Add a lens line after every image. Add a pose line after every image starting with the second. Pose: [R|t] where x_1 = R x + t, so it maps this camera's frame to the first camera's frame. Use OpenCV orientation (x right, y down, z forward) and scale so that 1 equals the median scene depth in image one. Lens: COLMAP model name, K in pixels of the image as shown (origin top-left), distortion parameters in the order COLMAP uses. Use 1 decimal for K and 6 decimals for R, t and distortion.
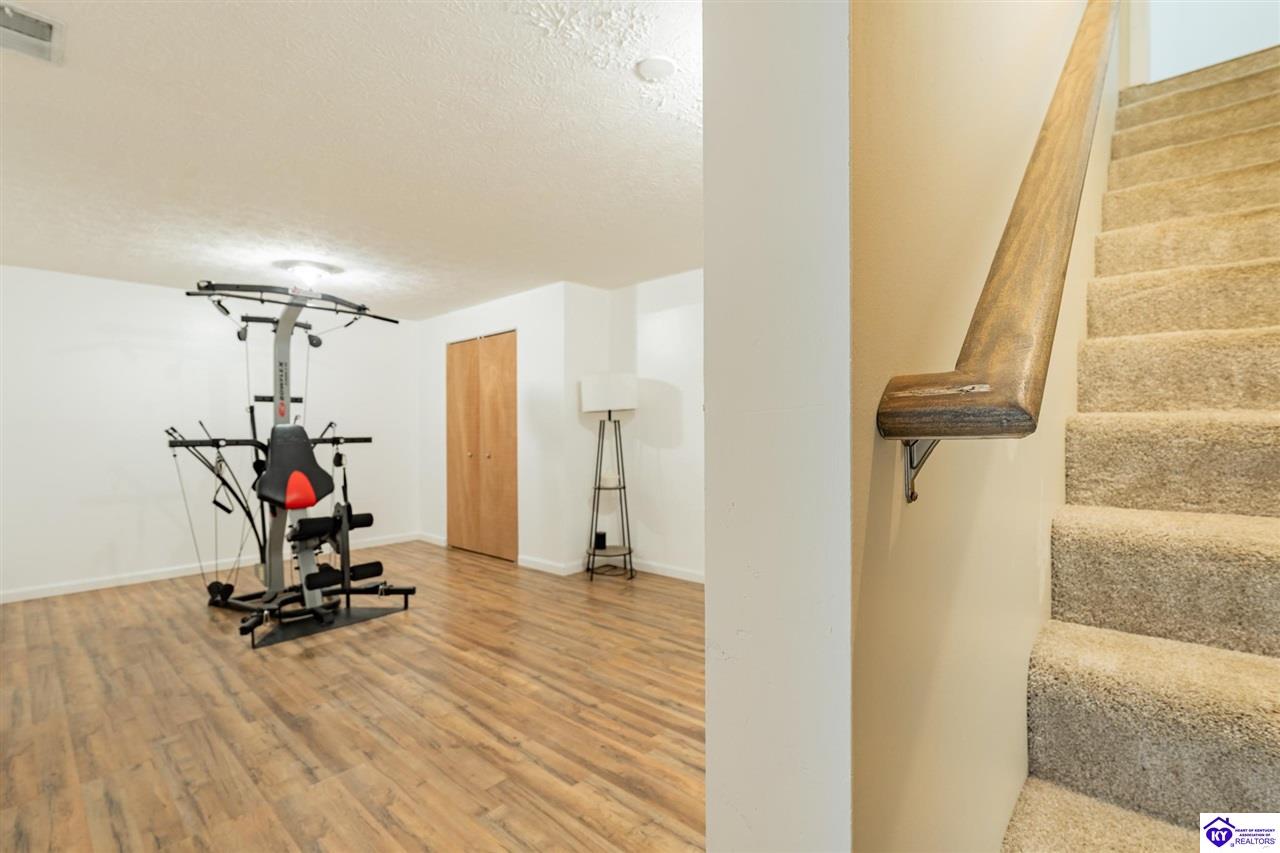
lens RADIAL K [[578.1, 0, 633.4], [0, 578.1, 423.3], [0, 0, 1]] dist [-0.000328, -0.003543]
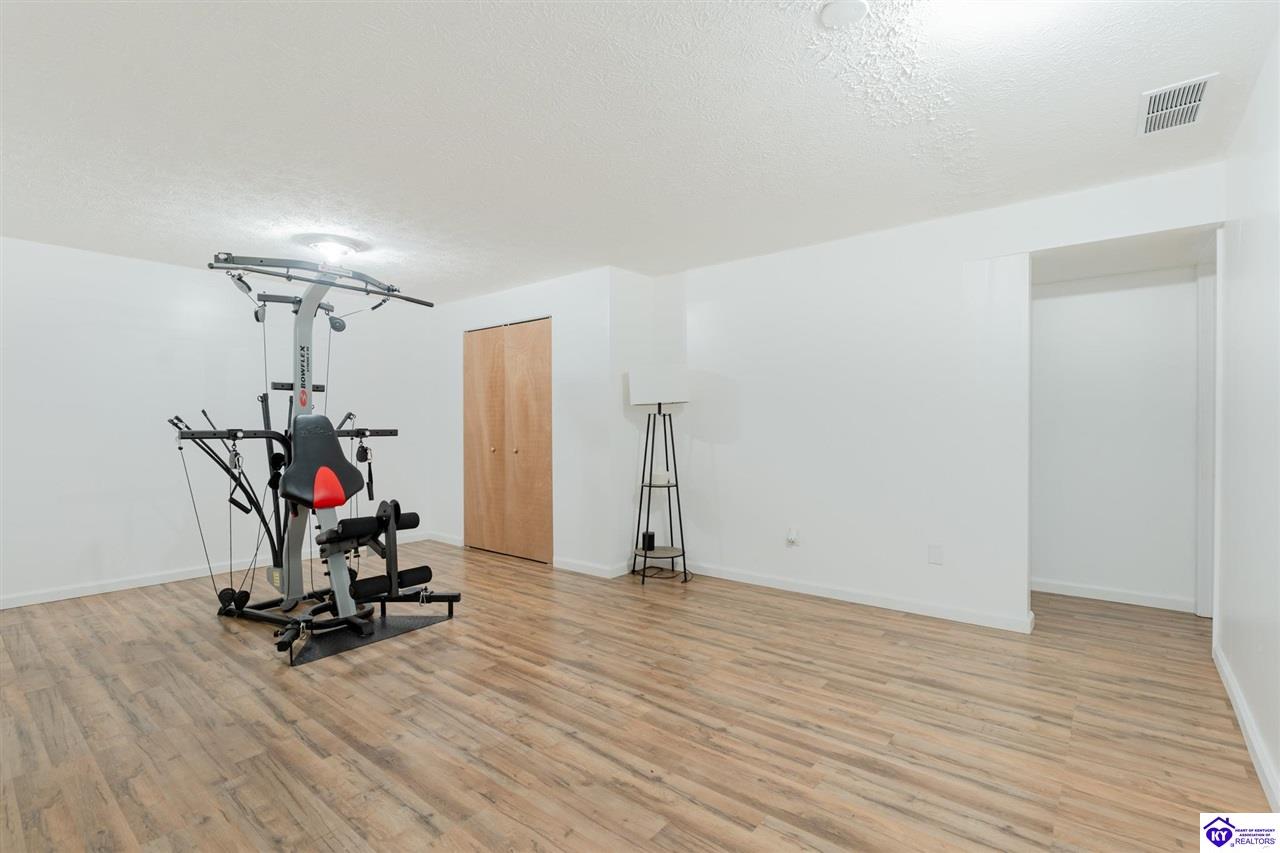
lens RADIAL K [[578.1, 0, 632.1], [0, 578.1, 417.5], [0, 0, 1]] dist [-0.000328, -0.003543]
pose [[0.998165, 0.009186, 0.059853, -0.155938], [-0.008992, 0.999953, -0.003505, 0.005399], [-0.059882, 0.002960, 0.998201, 0.065910]]
